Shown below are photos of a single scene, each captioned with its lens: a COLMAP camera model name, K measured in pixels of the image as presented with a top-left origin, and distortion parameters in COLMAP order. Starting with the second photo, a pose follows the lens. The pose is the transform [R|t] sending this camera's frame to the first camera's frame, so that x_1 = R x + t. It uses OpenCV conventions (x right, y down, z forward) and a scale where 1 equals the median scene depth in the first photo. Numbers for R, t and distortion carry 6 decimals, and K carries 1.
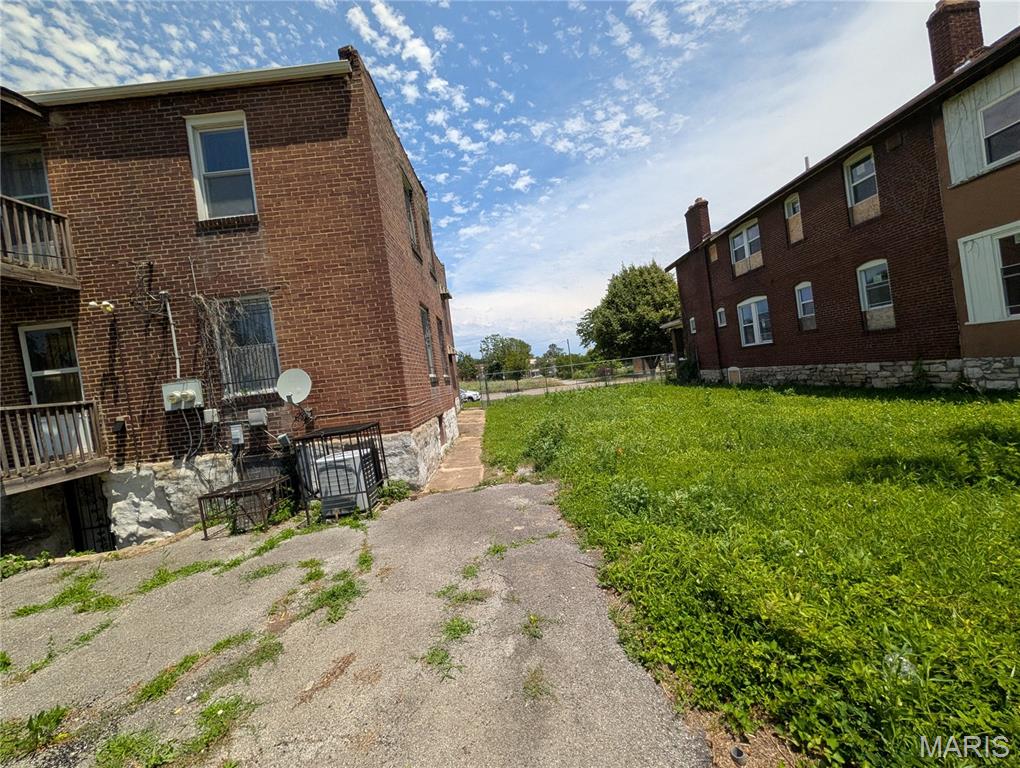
lens RADIAL K [[376.1, 0, 510.0], [0, 376.1, 384.0], [0, 0, 1]] dist [0.001409, 0.000479]
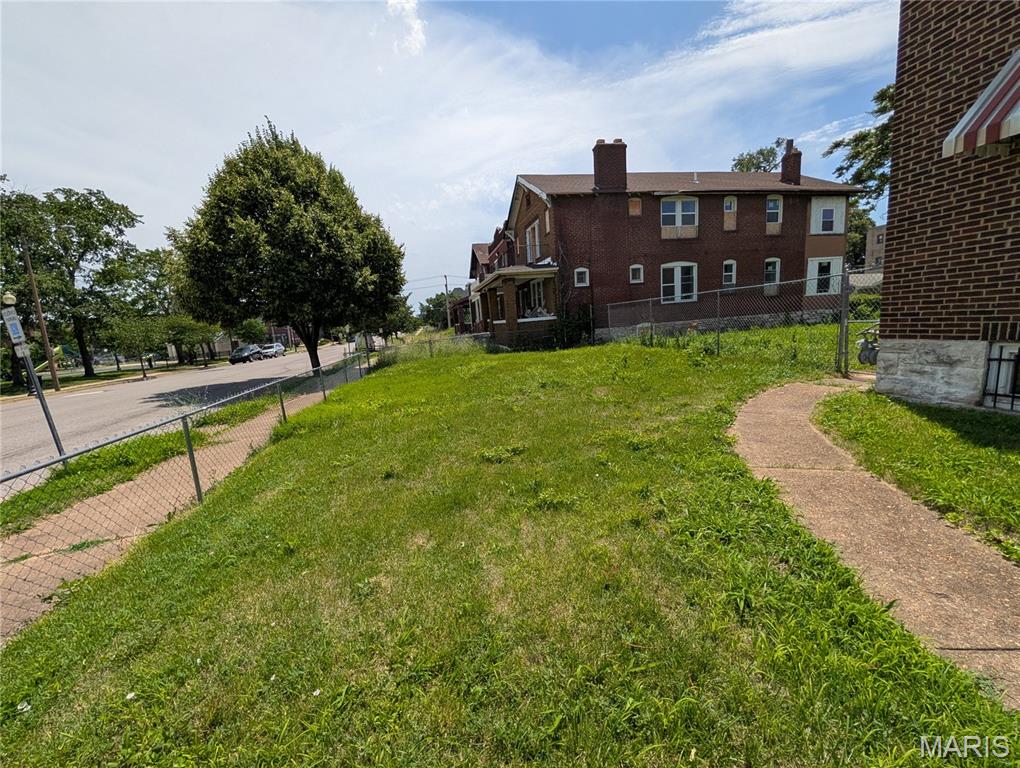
lens RADIAL K [[394.9, 0, 510.0], [0, 394.9, 384.0], [0, 0, 1]] dist [-0.000389, 0.000118]
pose [[-0.158428, -0.014354, 0.987266, -0.120680], [0.117052, 0.992570, 0.033214, 0.011731], [-0.980408, 0.120824, -0.155570, 0.420649]]
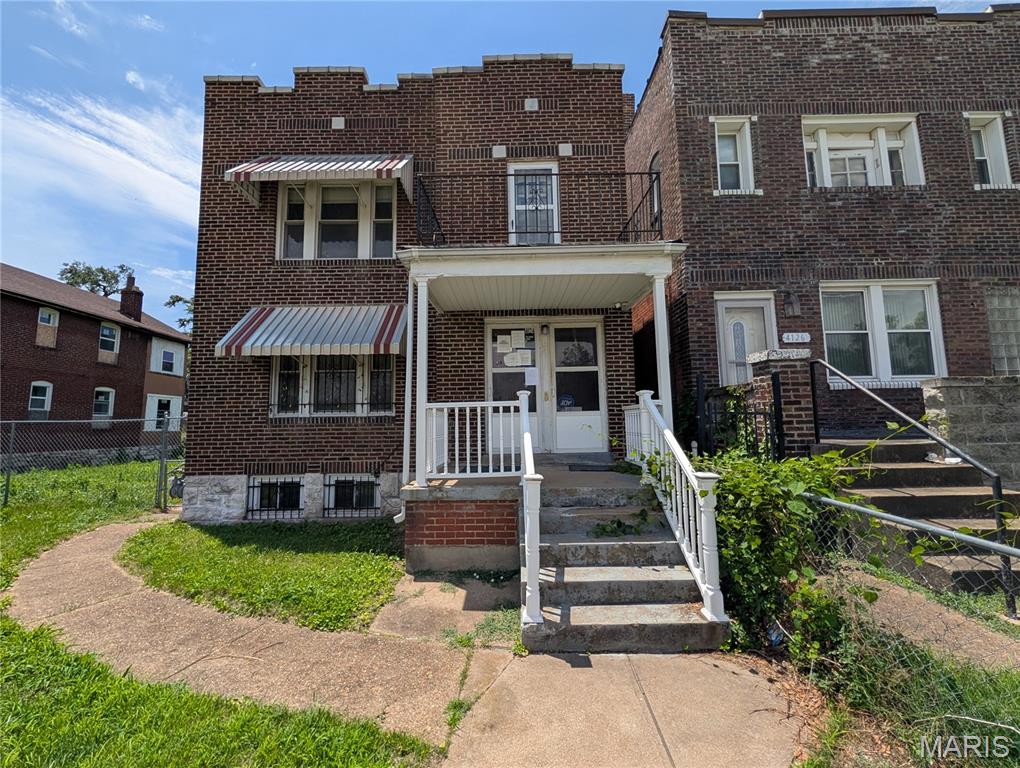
lens RADIAL K [[402.0, 0, 506.2], [0, 402.0, 386.0], [0, 0, 1]] dist [-0.001628, 0.000178]
pose [[-0.988489, 0.147848, 0.032104, -0.137703], [0.144800, 0.986017, -0.082482, 0.011797], [-0.043850, -0.076884, -0.996075, 0.430796]]
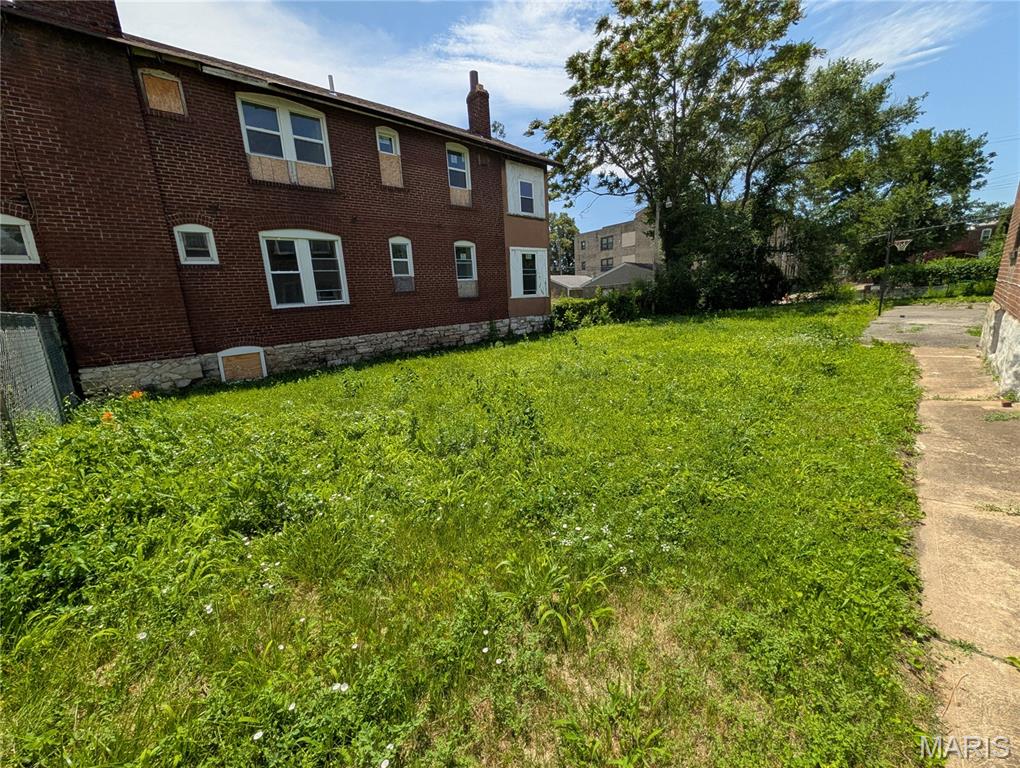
lens RADIAL K [[394.9, 0, 510.0], [0, 394.9, 384.0], [0, 0, 1]] dist [-0.000389, 0.000118]
pose [[-0.656173, 0.002882, 0.754605, -0.020536], [0.161022, 0.977496, 0.136284, -0.002547], [-0.737230, 0.210934, -0.641871, 0.291779]]
